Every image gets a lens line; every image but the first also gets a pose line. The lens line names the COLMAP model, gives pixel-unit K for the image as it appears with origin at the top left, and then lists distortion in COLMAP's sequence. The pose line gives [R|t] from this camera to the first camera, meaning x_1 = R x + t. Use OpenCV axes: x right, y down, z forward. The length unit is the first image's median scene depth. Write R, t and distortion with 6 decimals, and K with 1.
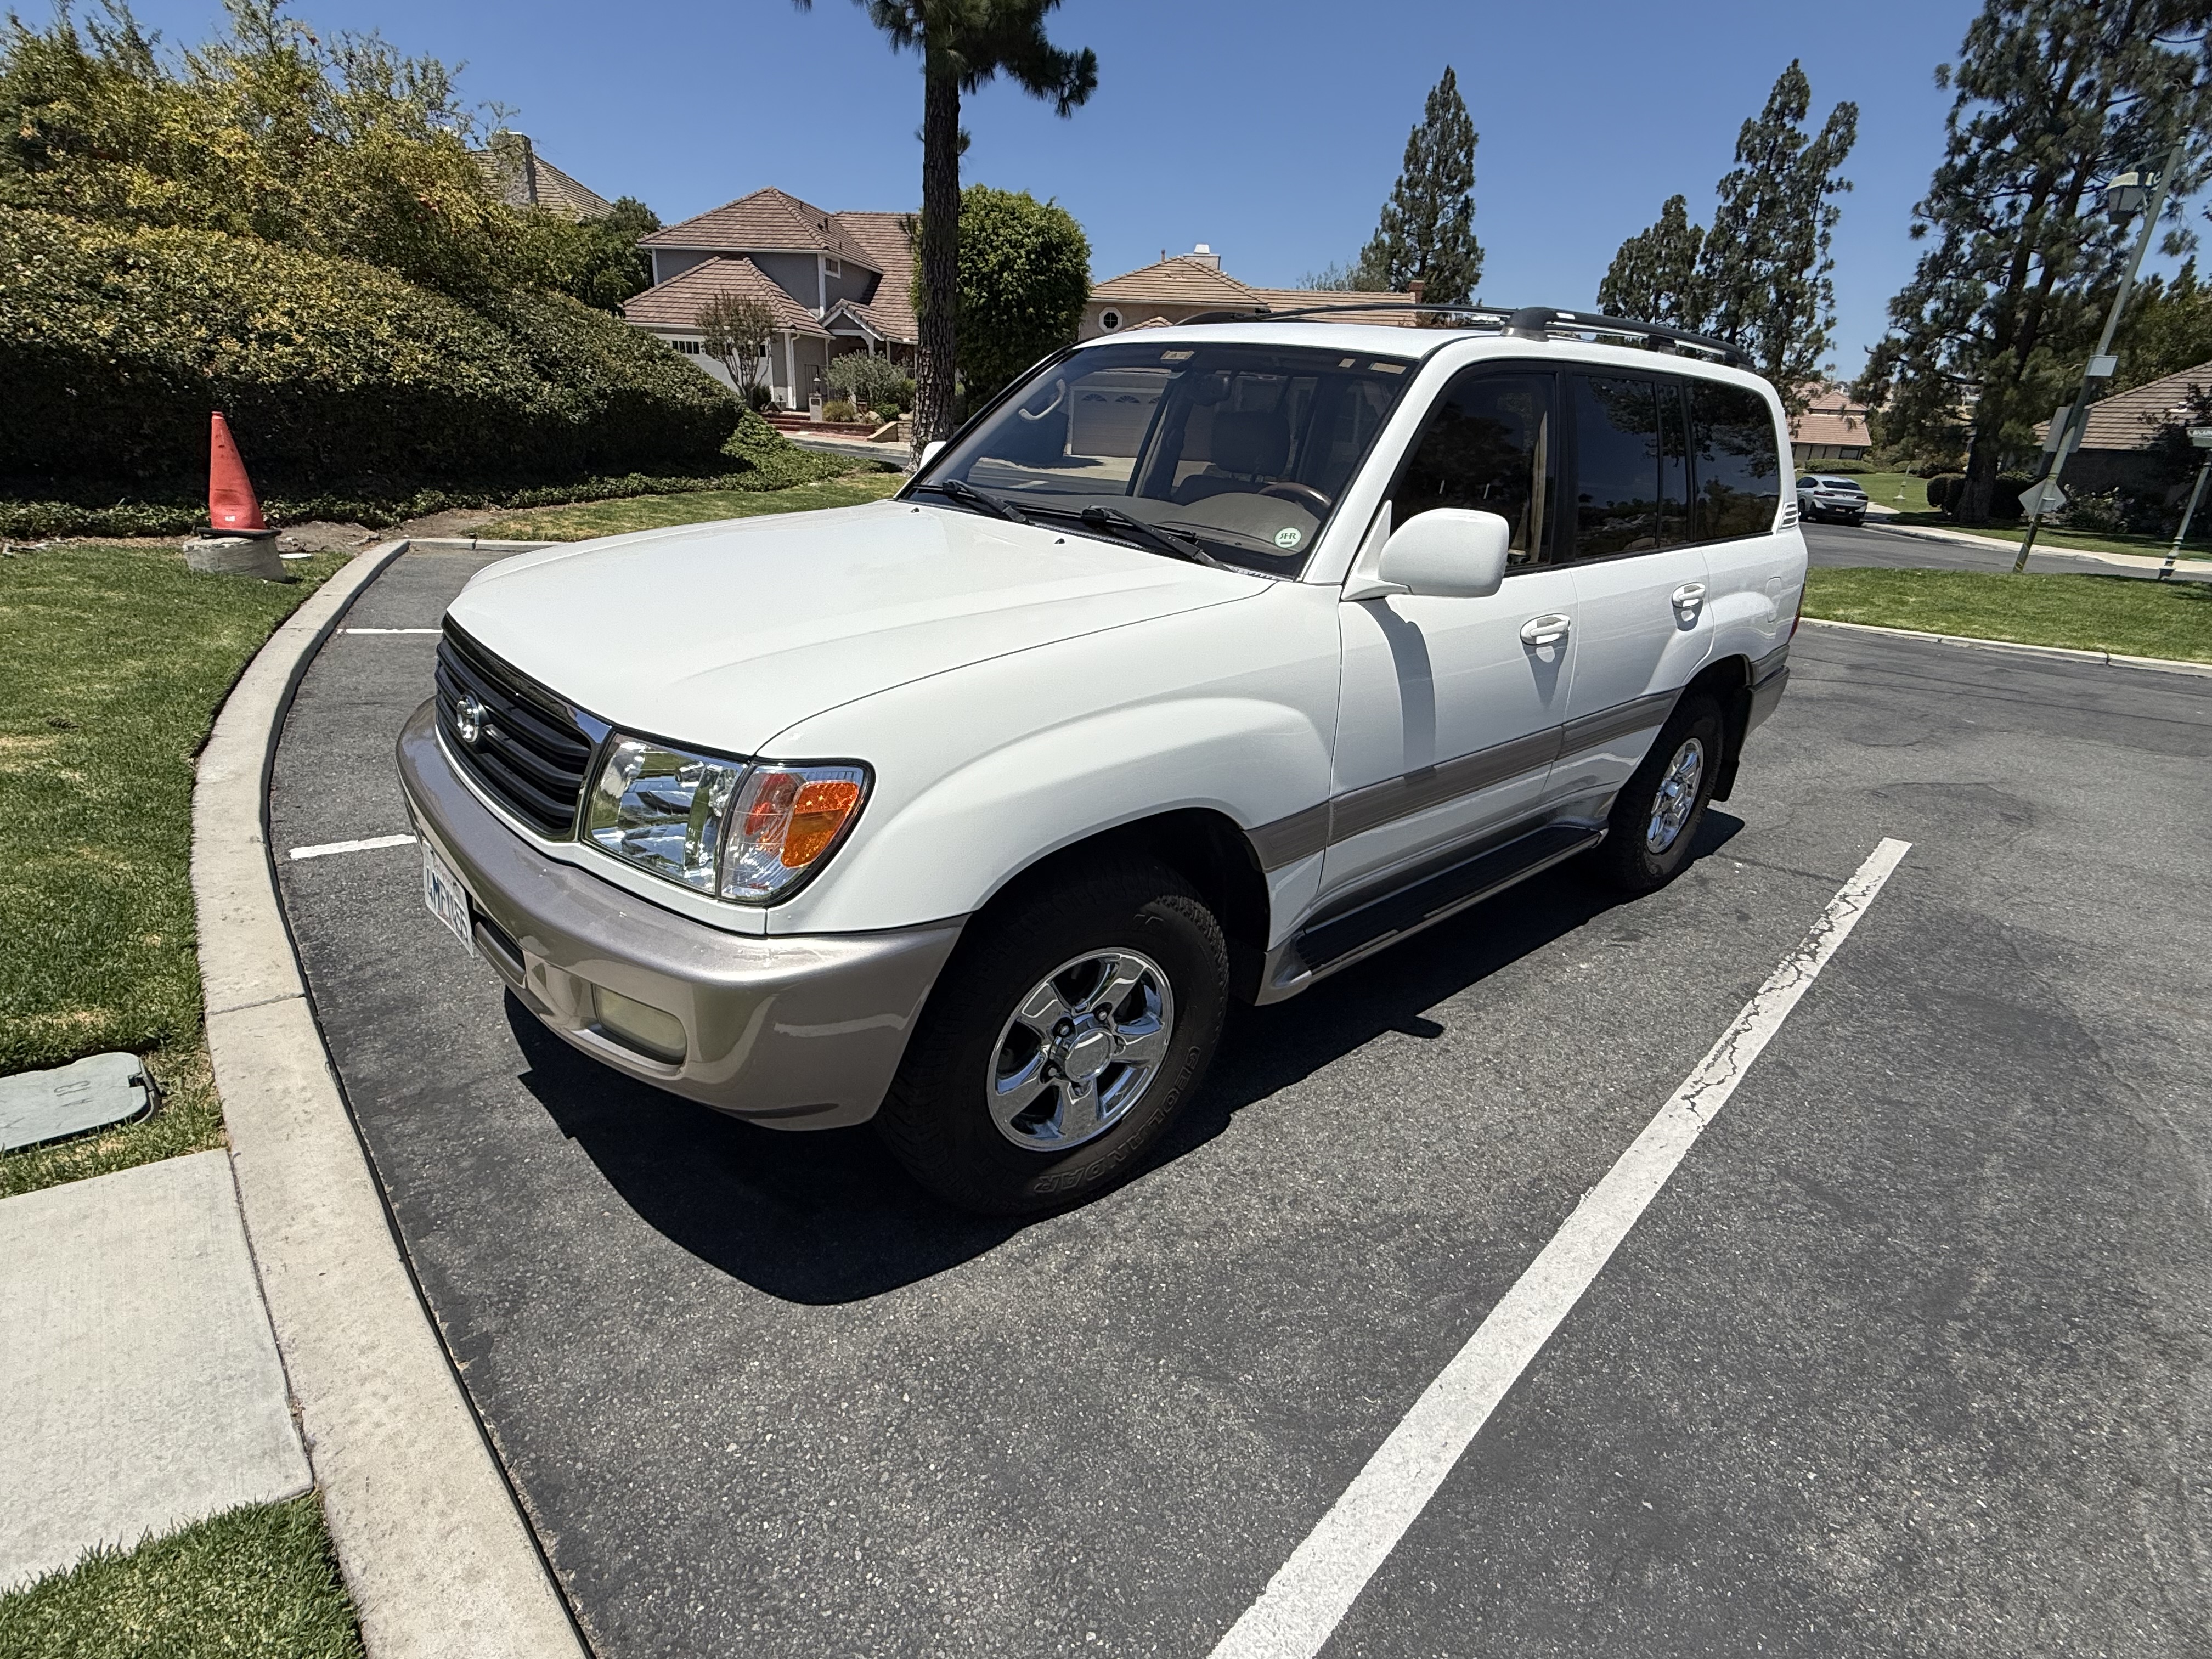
lens RADIAL K [[1057.6, 0, 1101.1], [0, 1057.6, 831.0], [0, 0, 1]] dist [0.001284, -0.000891]
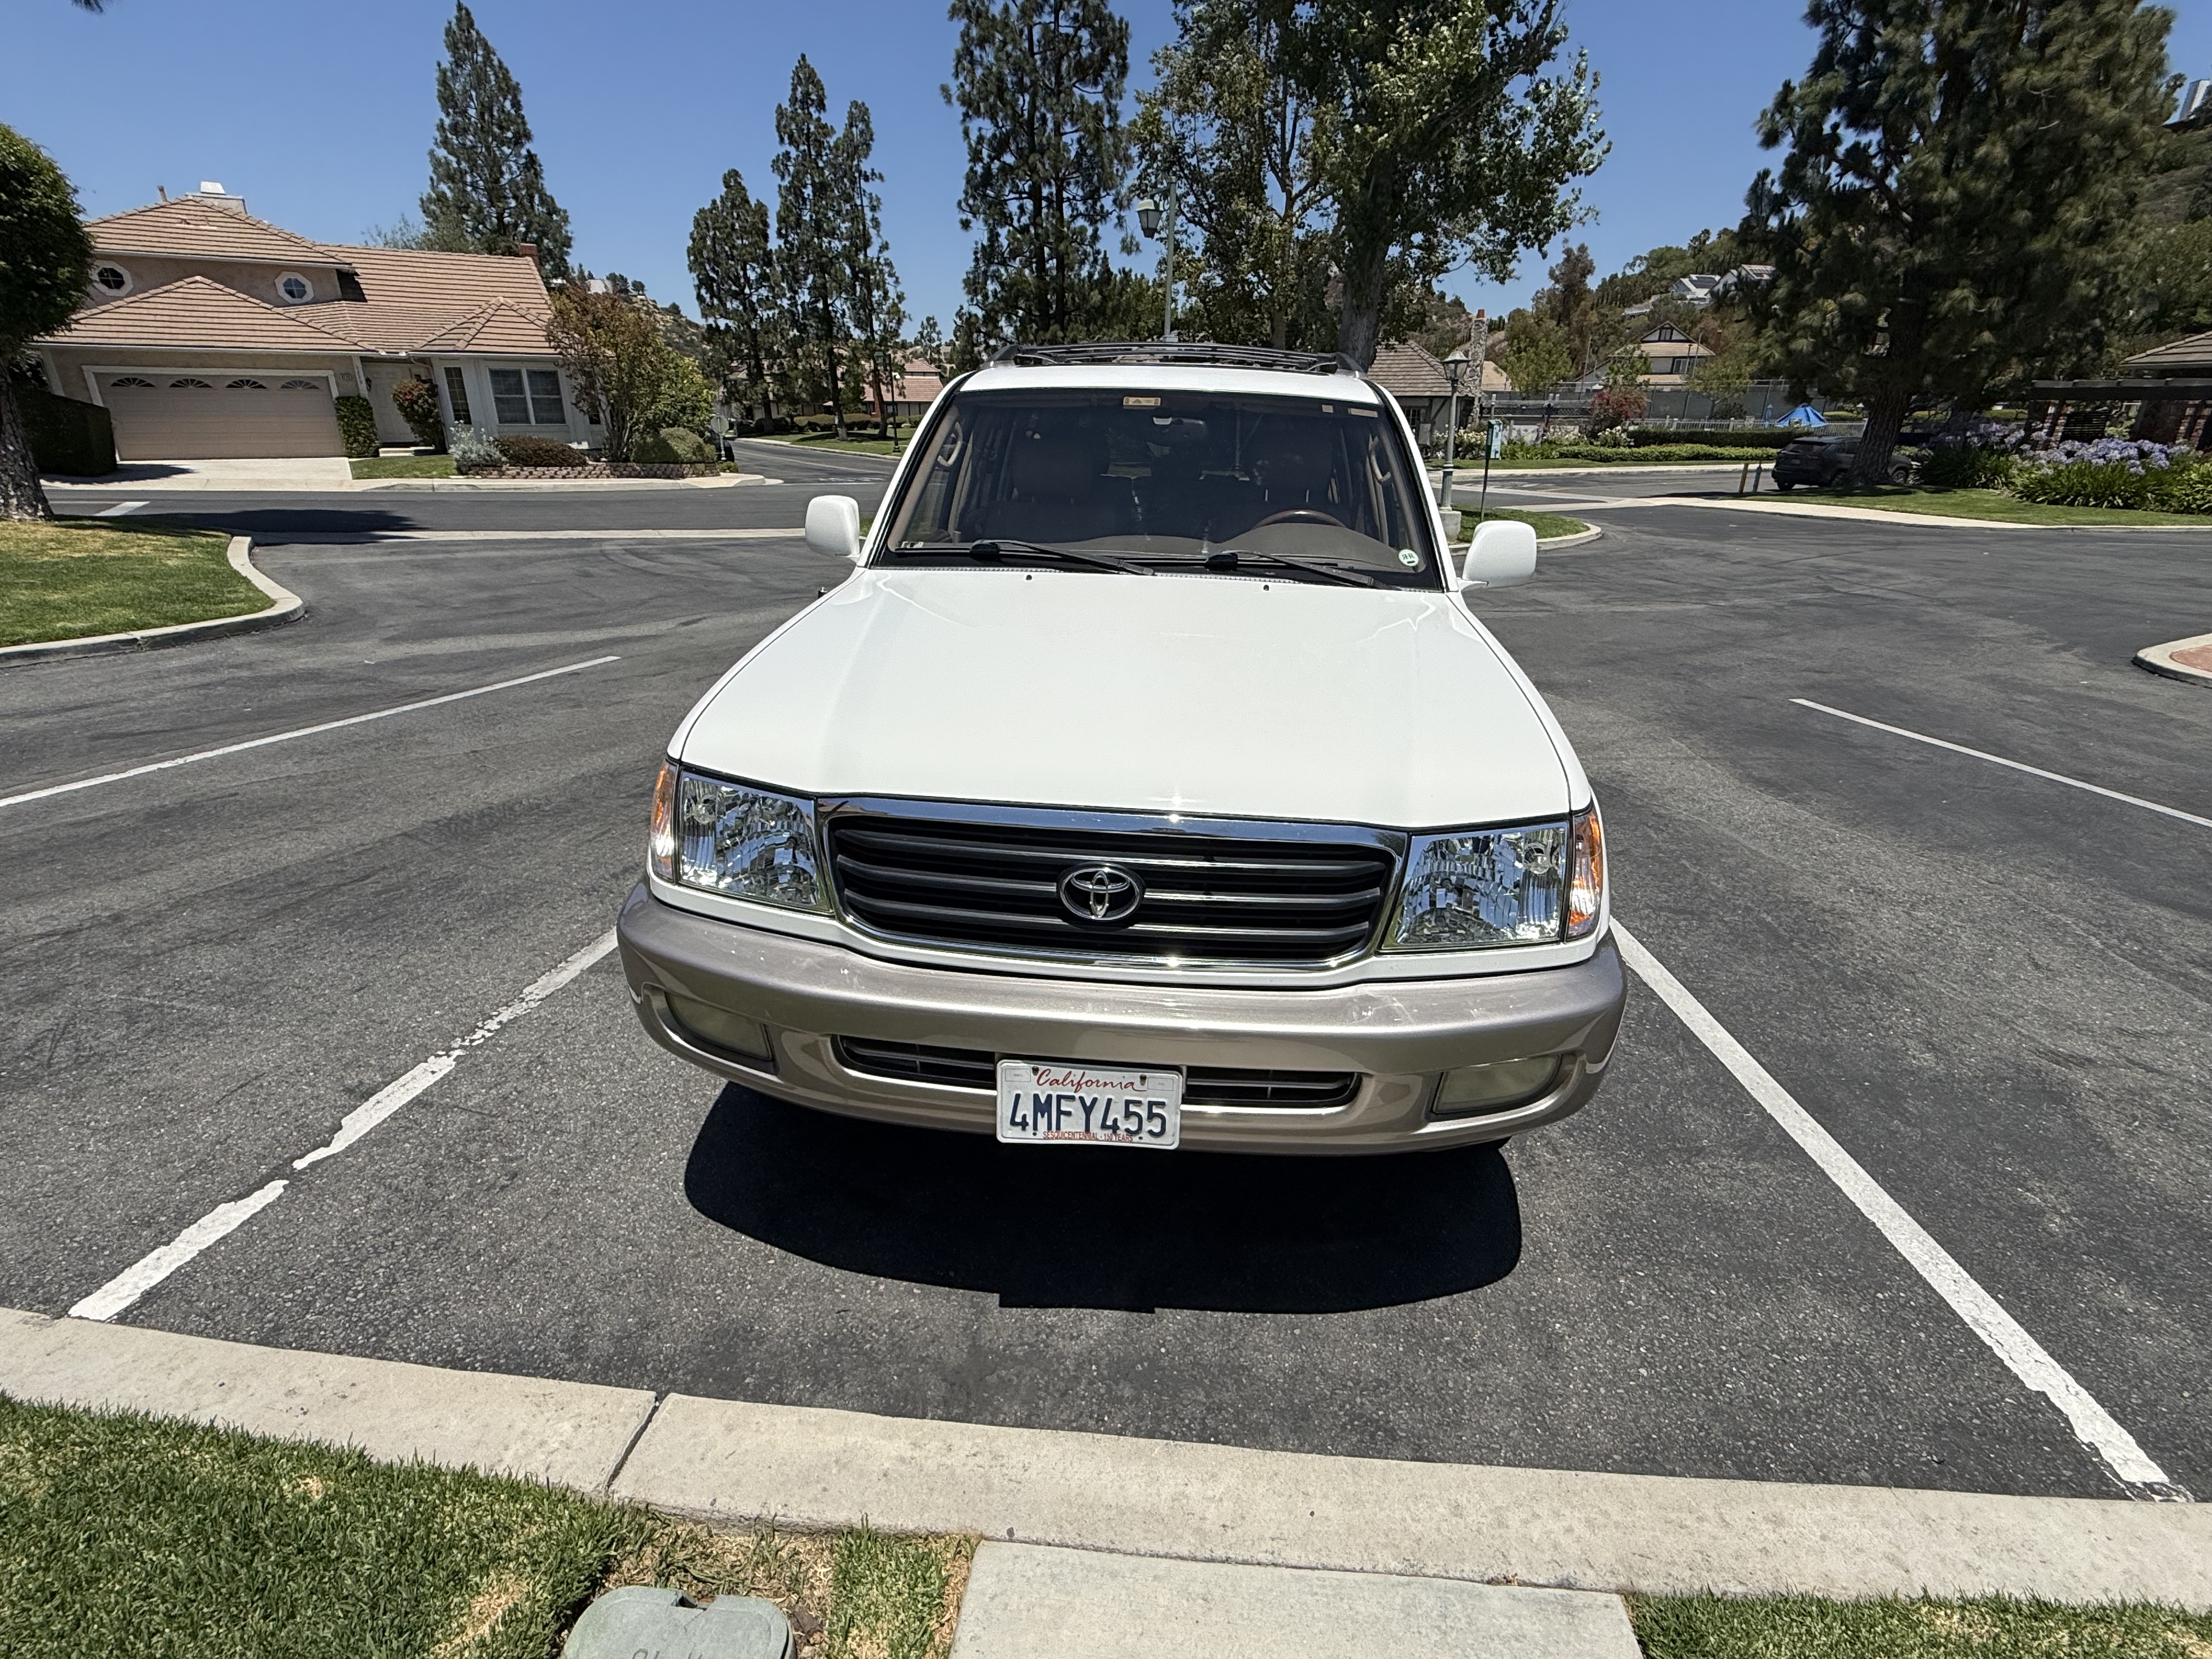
lens RADIAL K [[1057.6, 0, 1103.1], [0, 1057.6, 829.4], [0, 0, 1]] dist [0.001284, -0.000891]
pose [[0.732215, -0.290225, 0.616142, -0.058560], [0.274436, 0.953695, 0.123088, -0.013840], [-0.623335, 0.078965, 0.777958, 0.017240]]
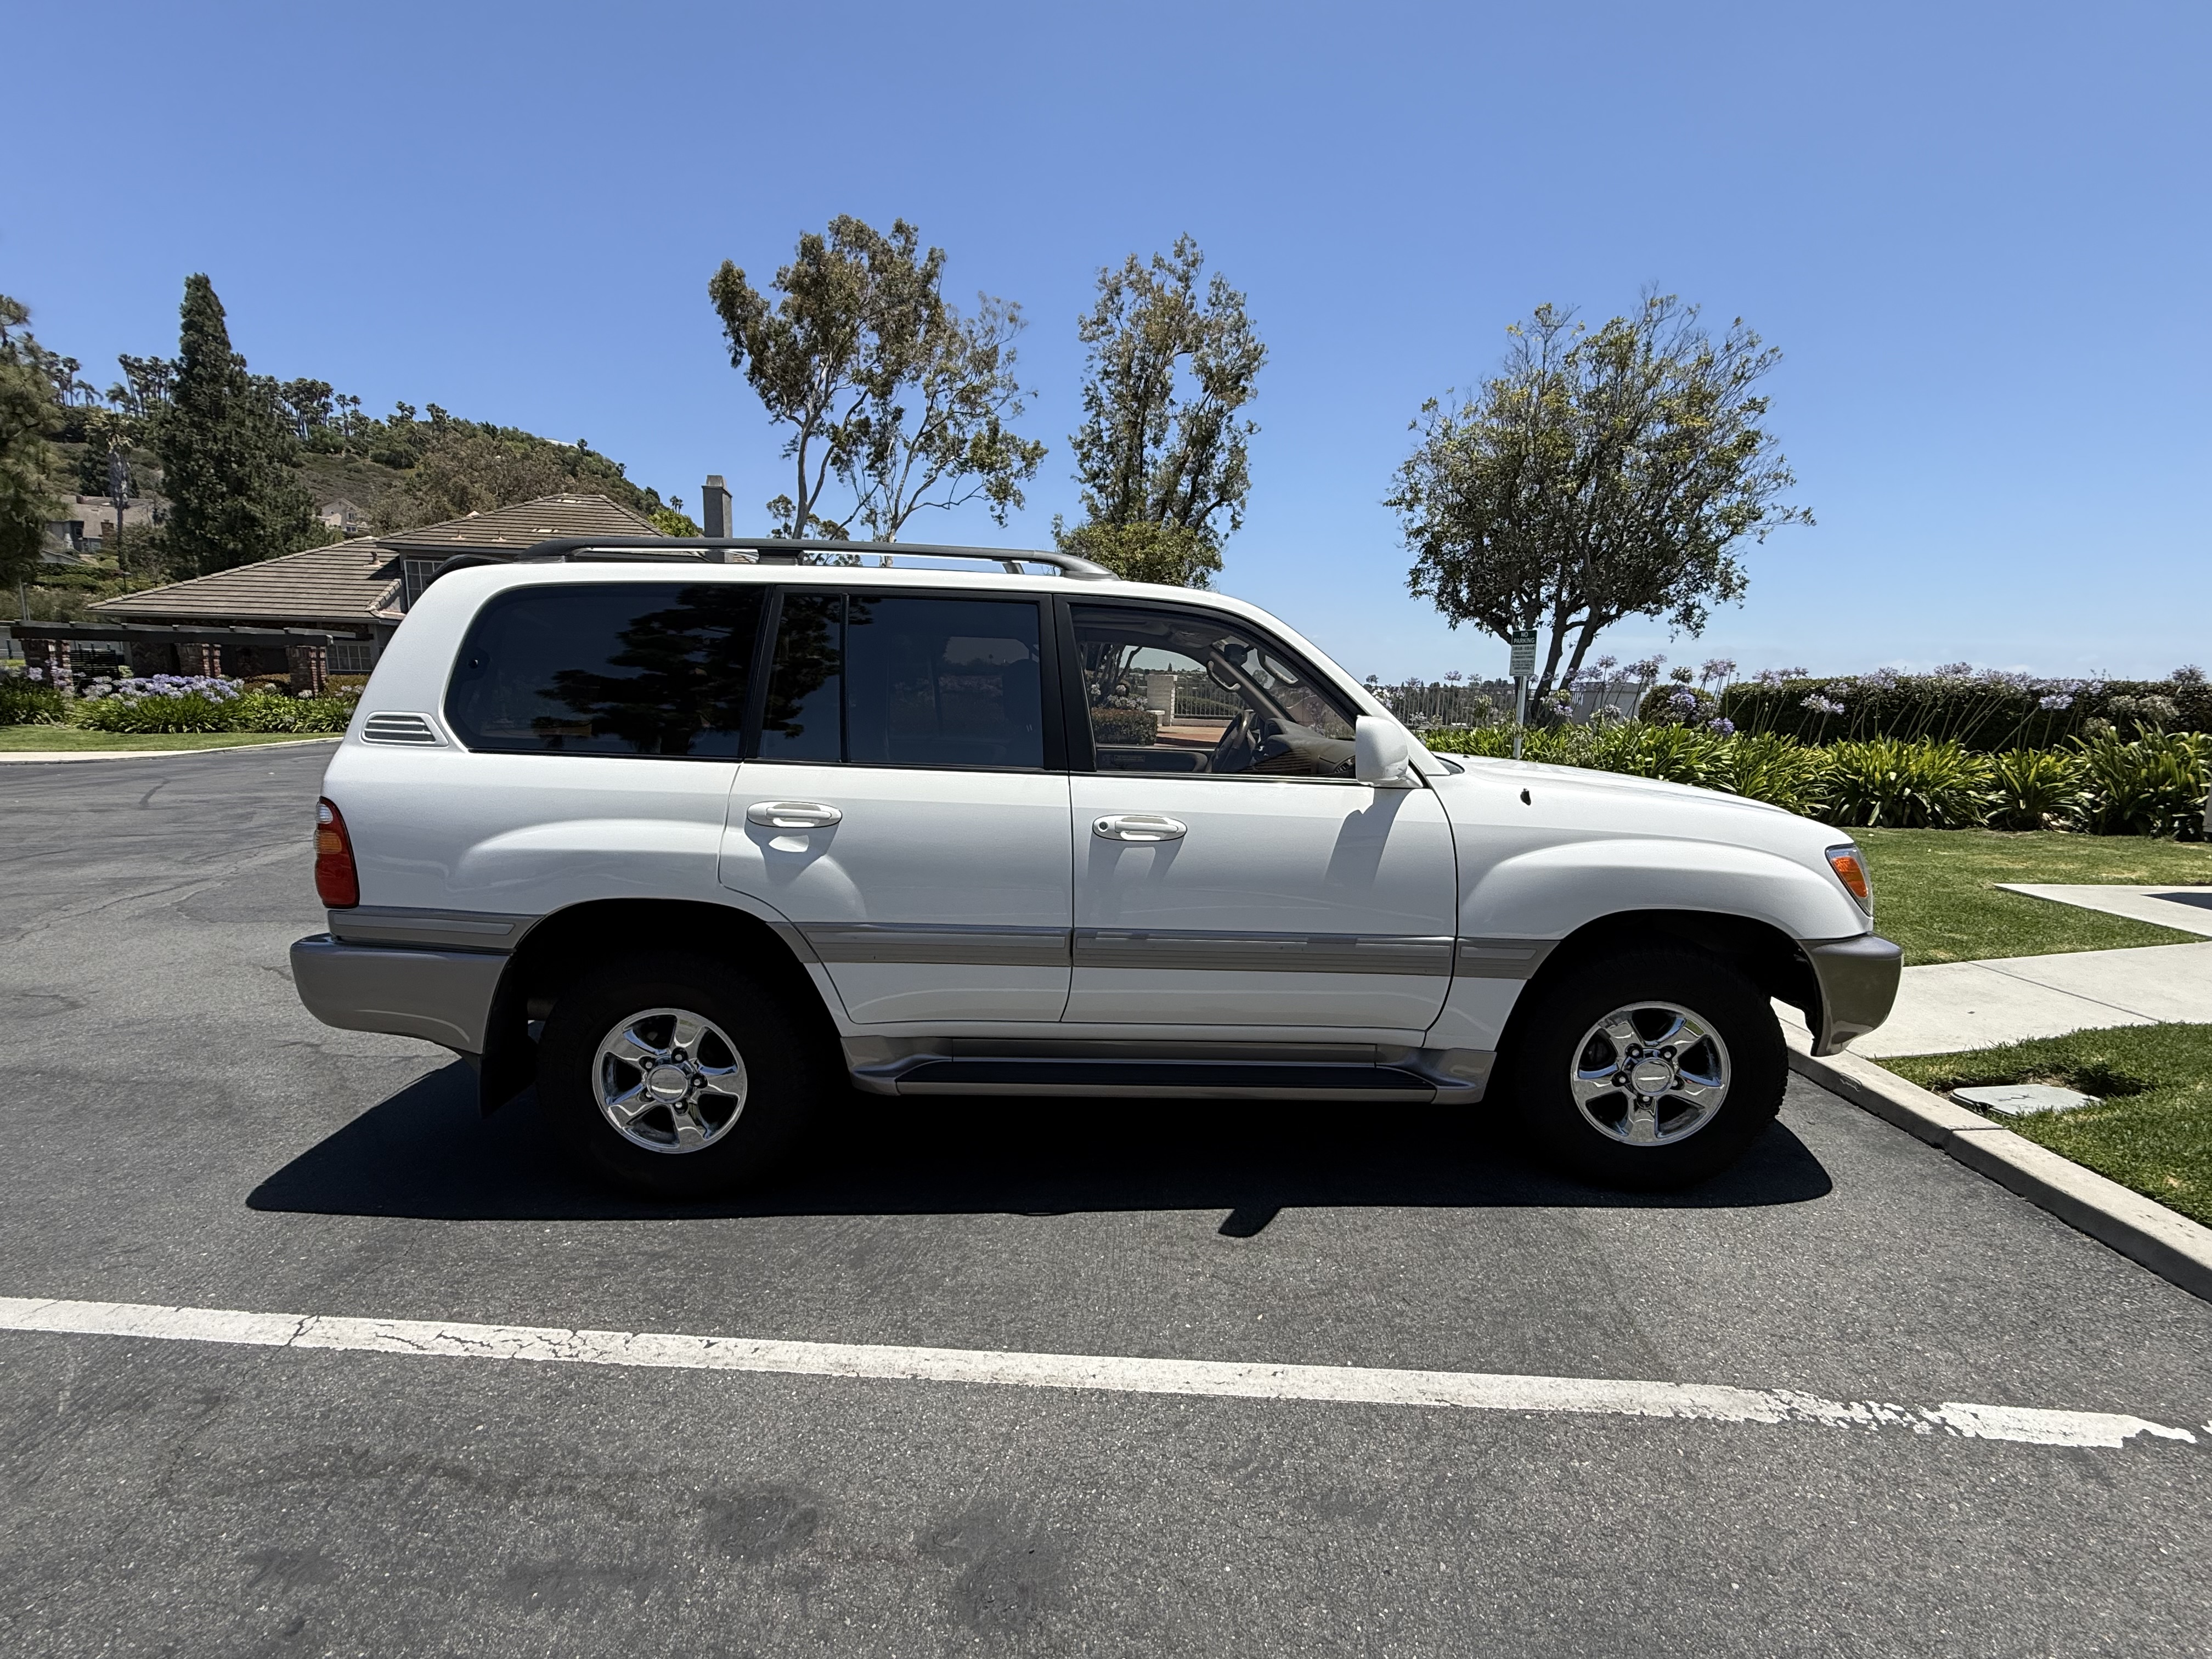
lens RADIAL K [[938.0, 0, 1101.9], [0, 938.0, 825.8], [0, 0, 1]] dist [-0.001966, 0.001080]
pose [[-0.749026, -0.161652, 0.642517, -0.044211], [0.189536, 0.876968, 0.441592, -0.061178], [-0.634851, 0.452544, -0.626233, 0.152372]]
